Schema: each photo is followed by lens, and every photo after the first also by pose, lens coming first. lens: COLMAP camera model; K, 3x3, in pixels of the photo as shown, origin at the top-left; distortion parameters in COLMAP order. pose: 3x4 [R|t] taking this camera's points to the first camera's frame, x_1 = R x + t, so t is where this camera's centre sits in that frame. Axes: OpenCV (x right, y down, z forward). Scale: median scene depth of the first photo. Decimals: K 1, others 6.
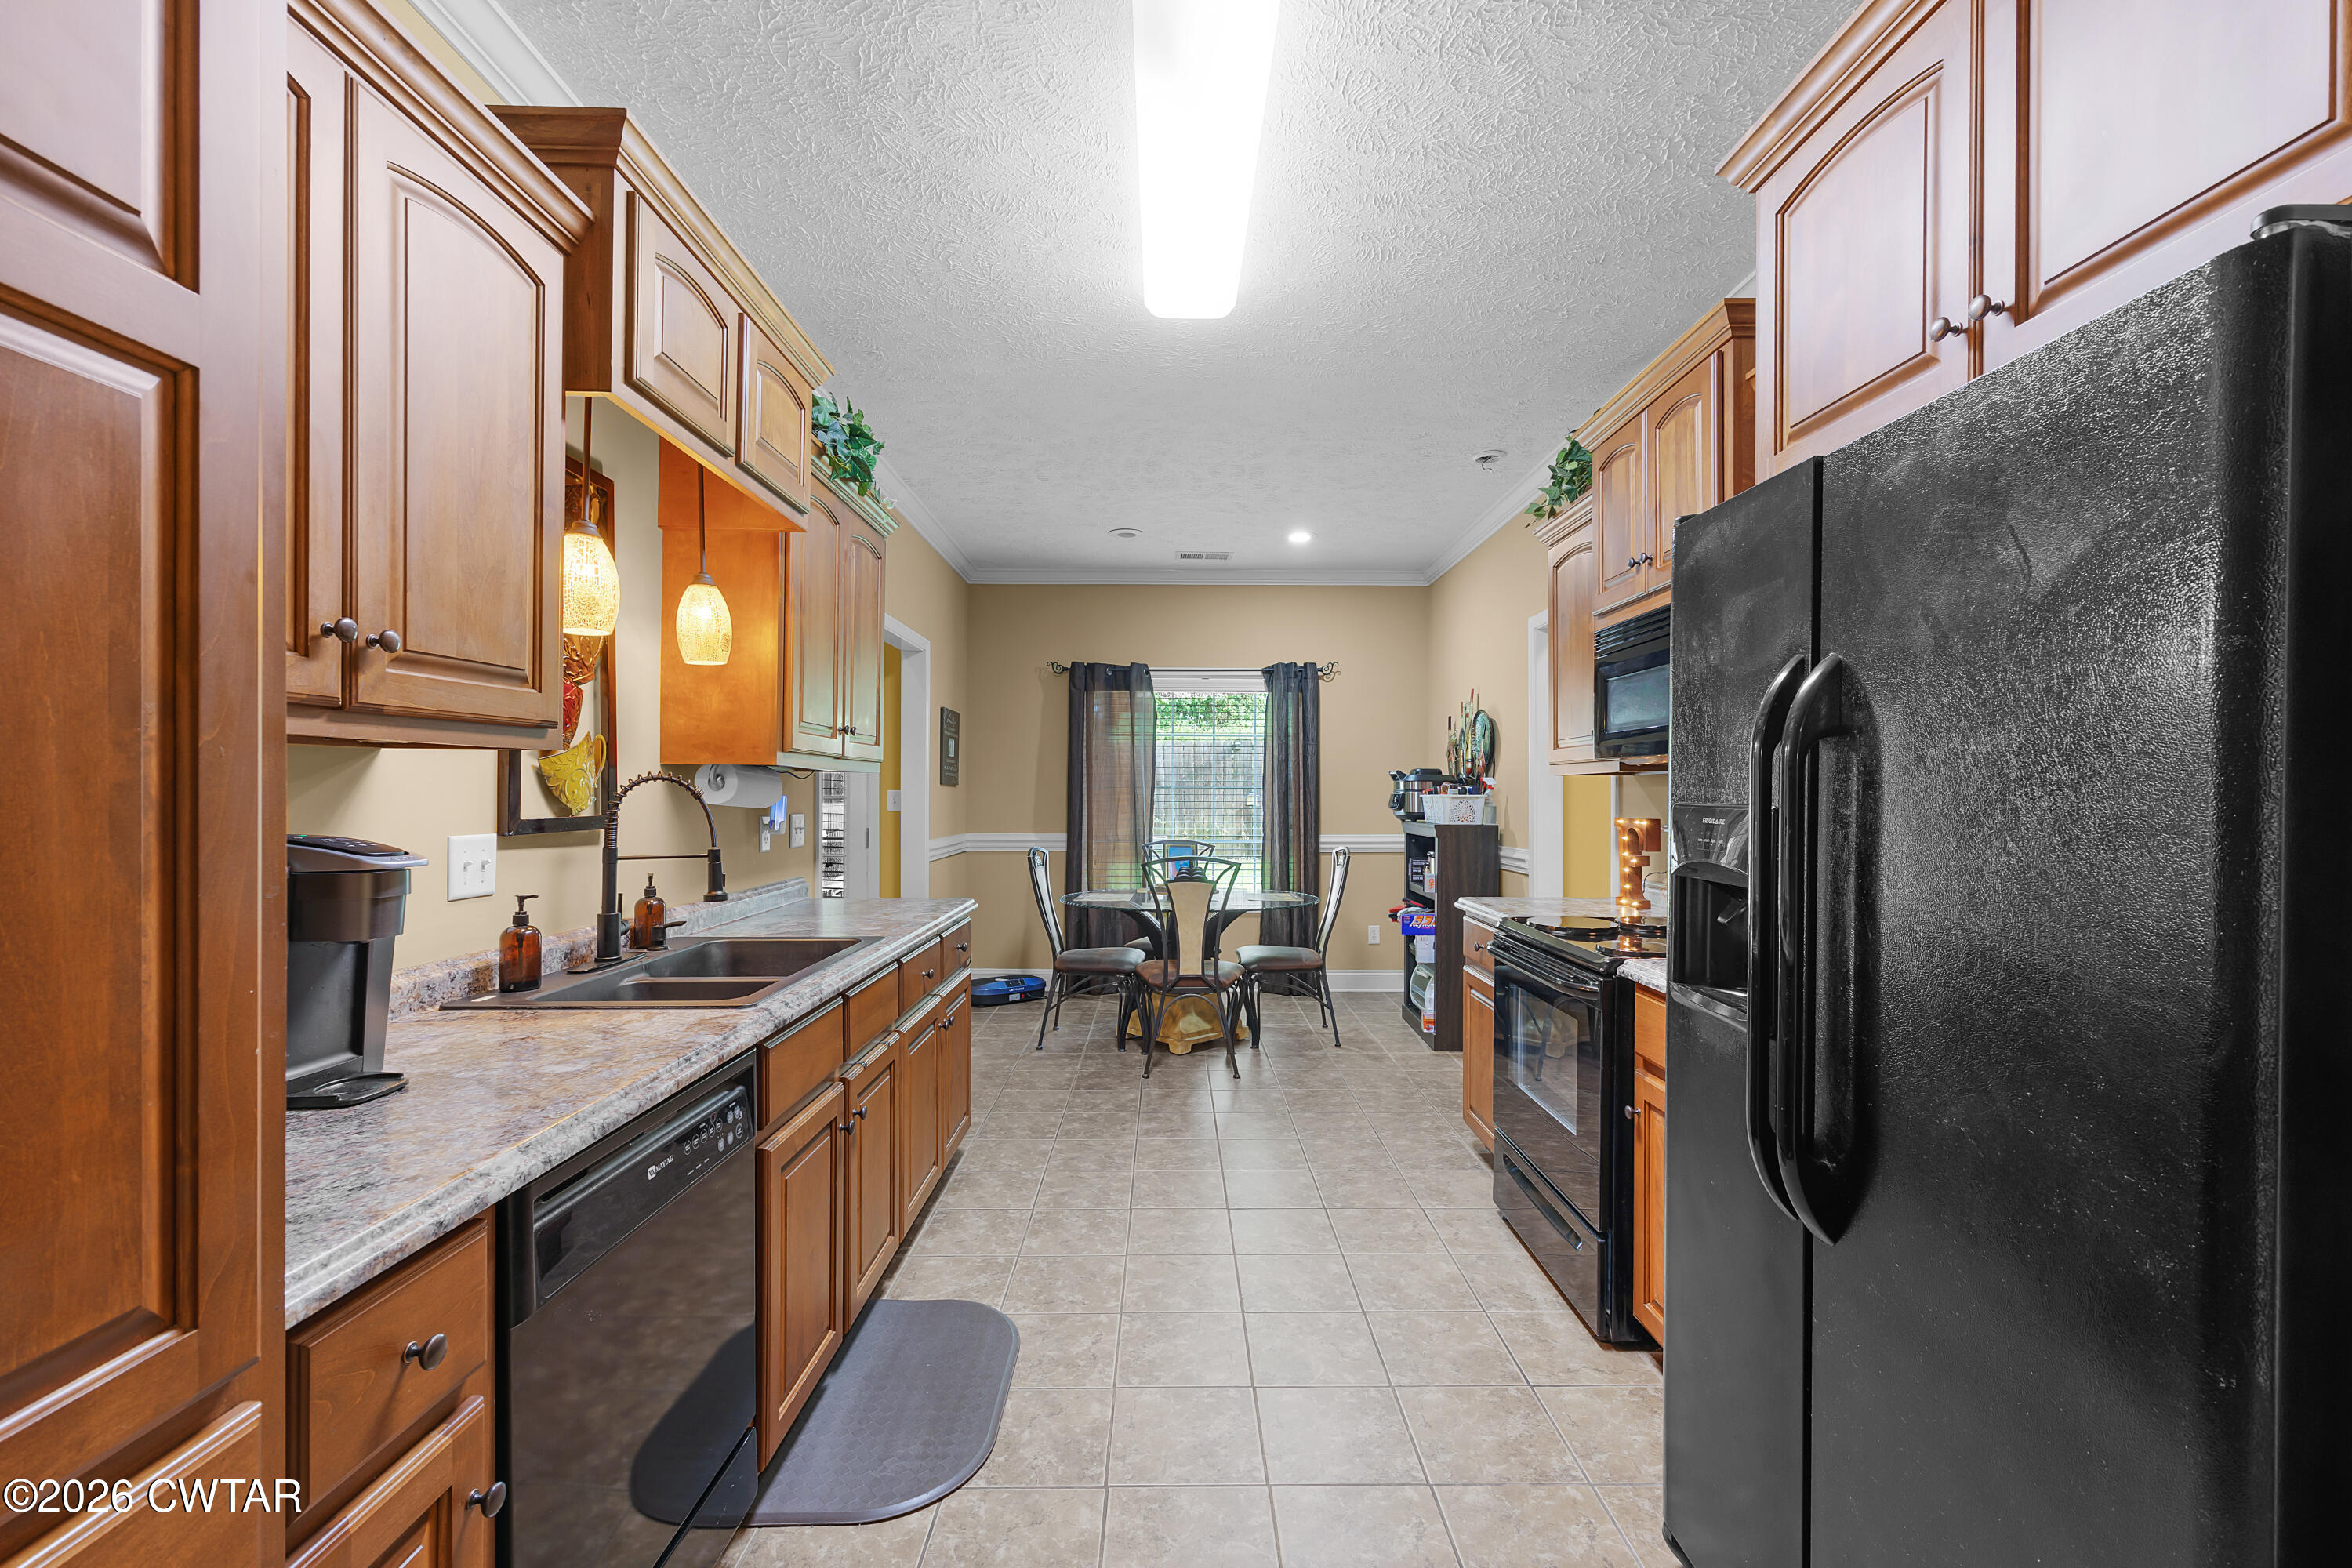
lens RADIAL K [[949.3, 0, 1186.5], [0, 949.3, 786.1], [0, 0, 1]] dist [-0.001622, -0.000013]
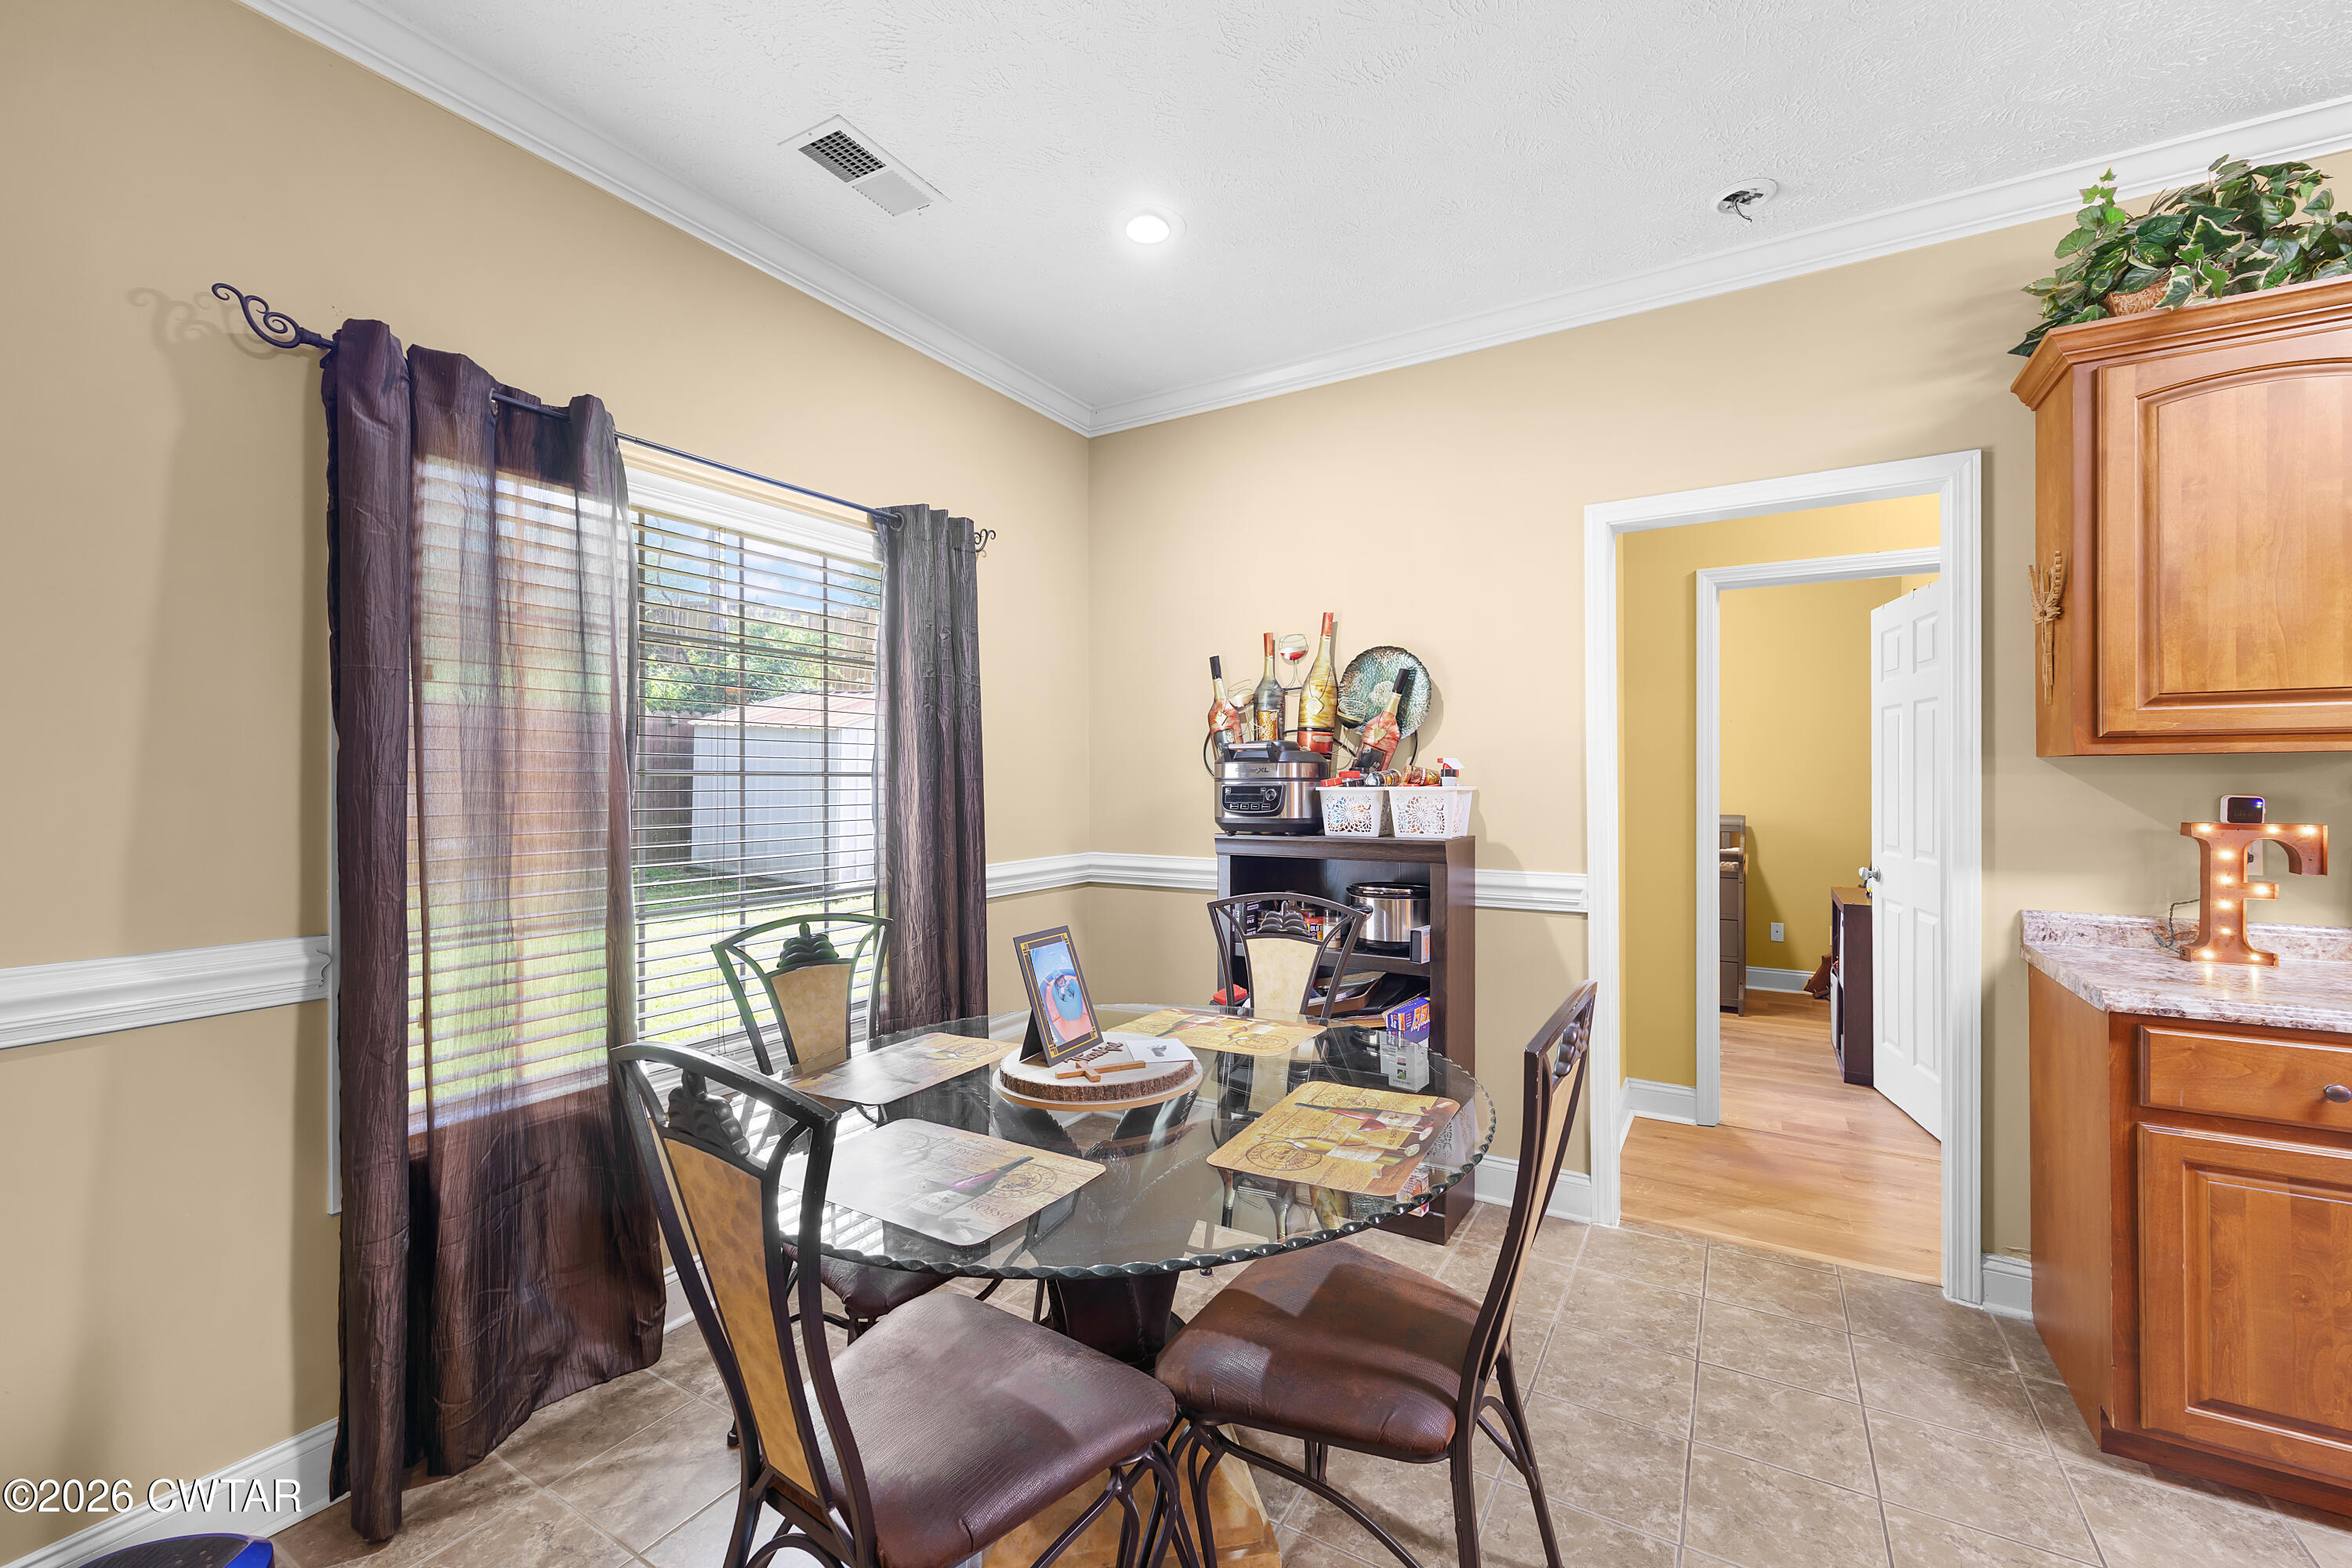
lens RADIAL K [[949.3, 0, 1186.5], [0, 949.3, 786.1], [0, 0, 1]] dist [-0.001622, -0.000013]
pose [[0.532656, -0.007195, 0.846302, -0.260195], [-0.007424, 0.999886, 0.013173, 0.000771], [-0.846300, -0.013300, 0.532541, 0.736289]]
